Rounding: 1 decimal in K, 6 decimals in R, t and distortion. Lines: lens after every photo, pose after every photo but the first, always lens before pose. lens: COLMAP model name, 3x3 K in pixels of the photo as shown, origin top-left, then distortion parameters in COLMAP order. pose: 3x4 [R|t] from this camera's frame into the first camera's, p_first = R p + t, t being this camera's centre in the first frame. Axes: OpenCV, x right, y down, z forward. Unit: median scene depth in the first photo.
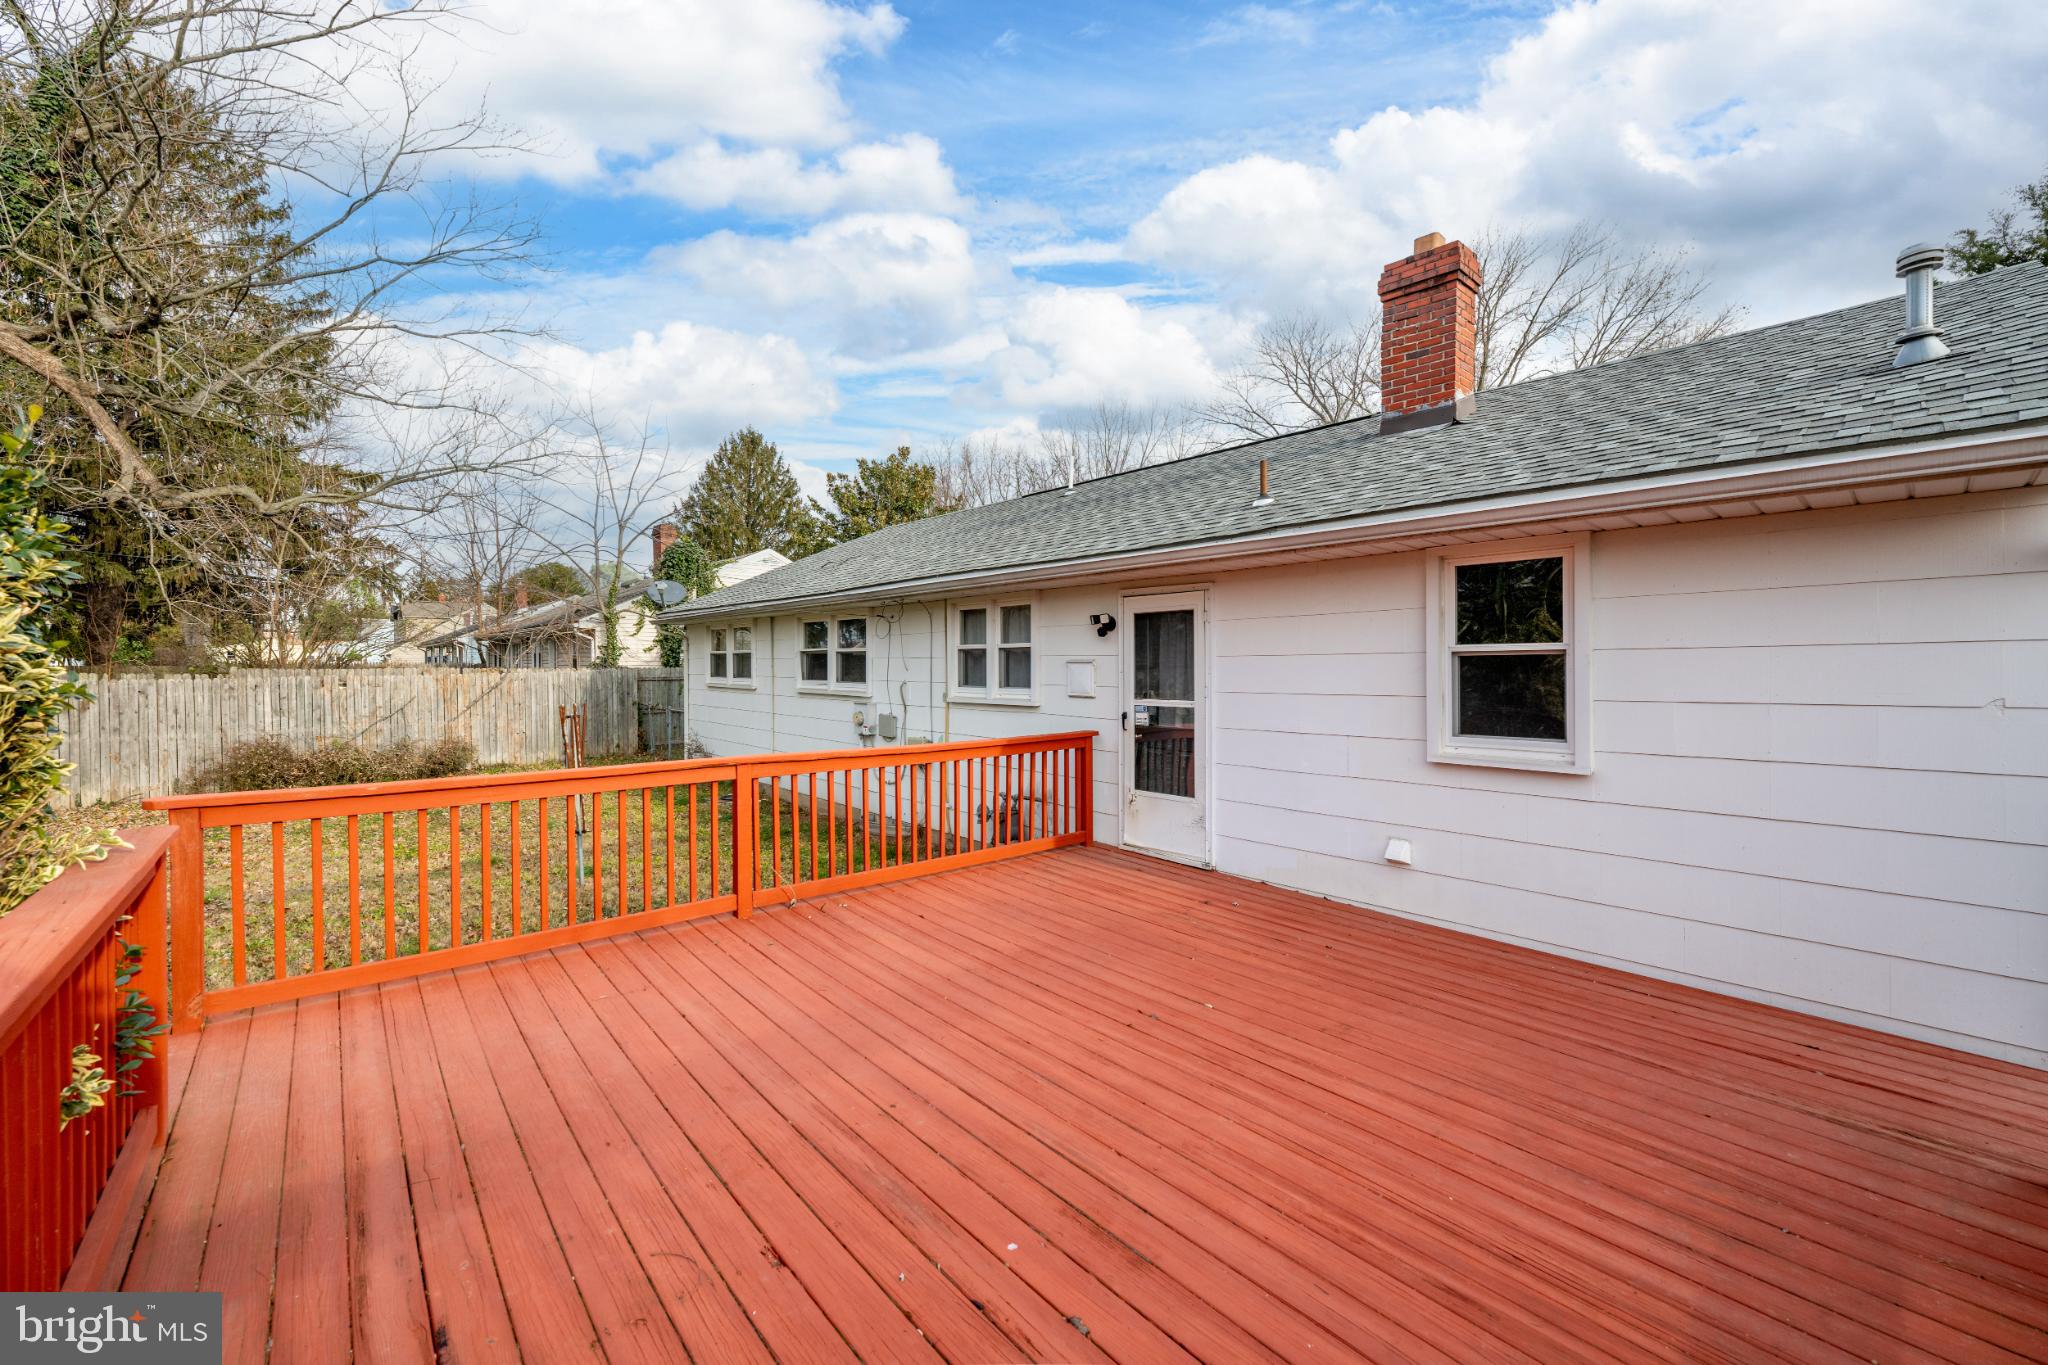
lens RADIAL K [[781.8, 0, 1024.0], [0, 781.8, 682.5], [0, 0, 1]] dist [0.000274, 0.000073]
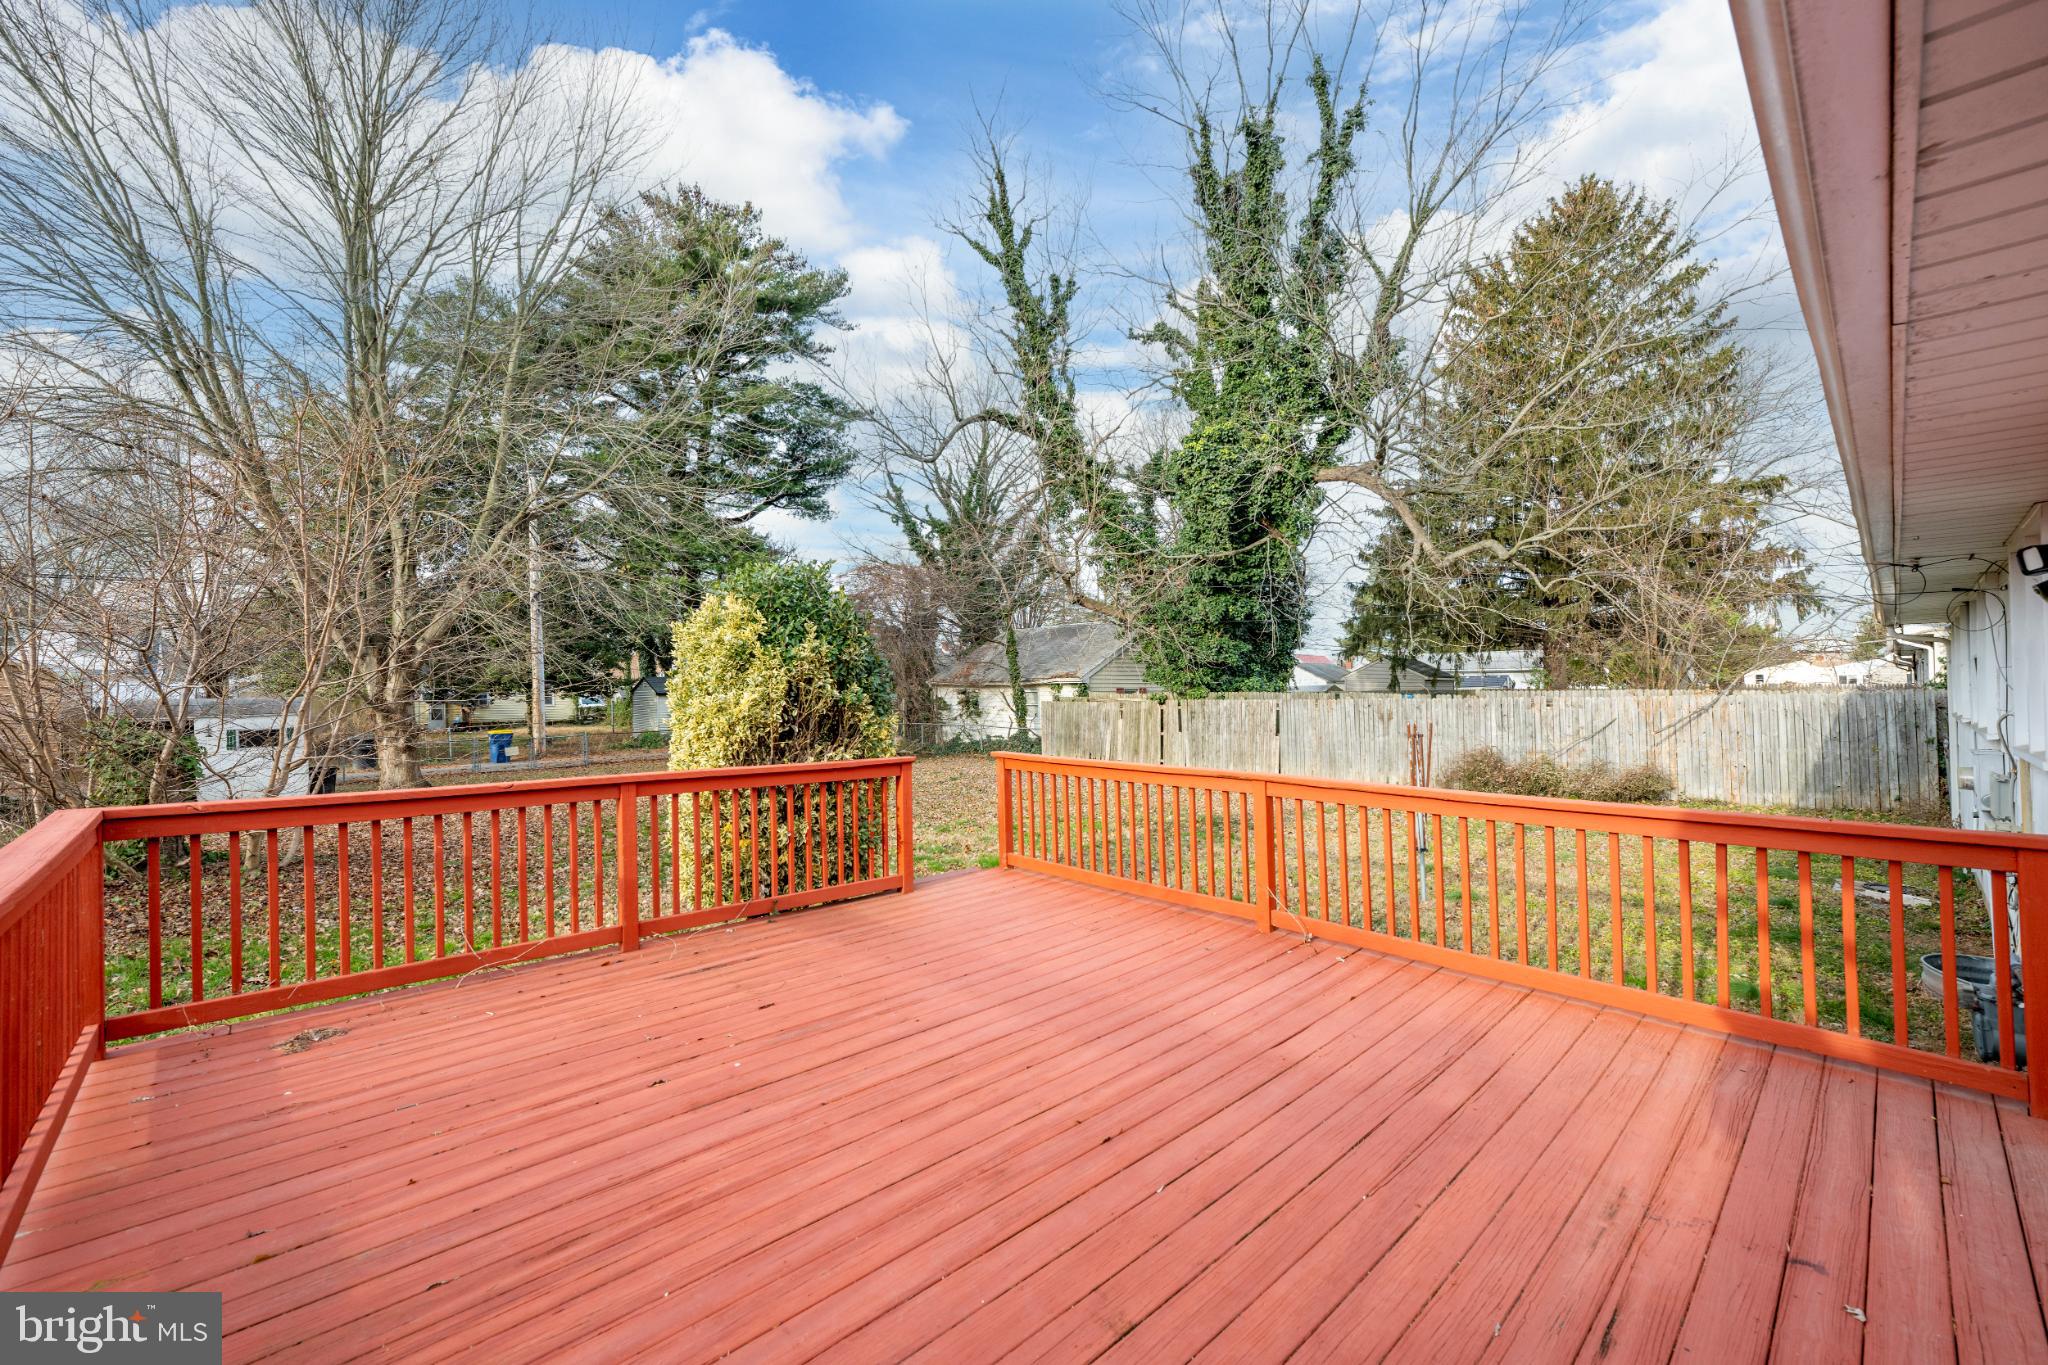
lens RADIAL K [[841.0, 0, 1024.0], [0, 841.0, 682.5], [0, 0, 1]] dist [0.000864, -0.000006]
pose [[0.039933, -0.012519, -0.999124, 0.852641], [-0.017938, 0.999751, -0.013244, 0.001854], [0.999041, 0.018451, 0.039699, 0.772197]]
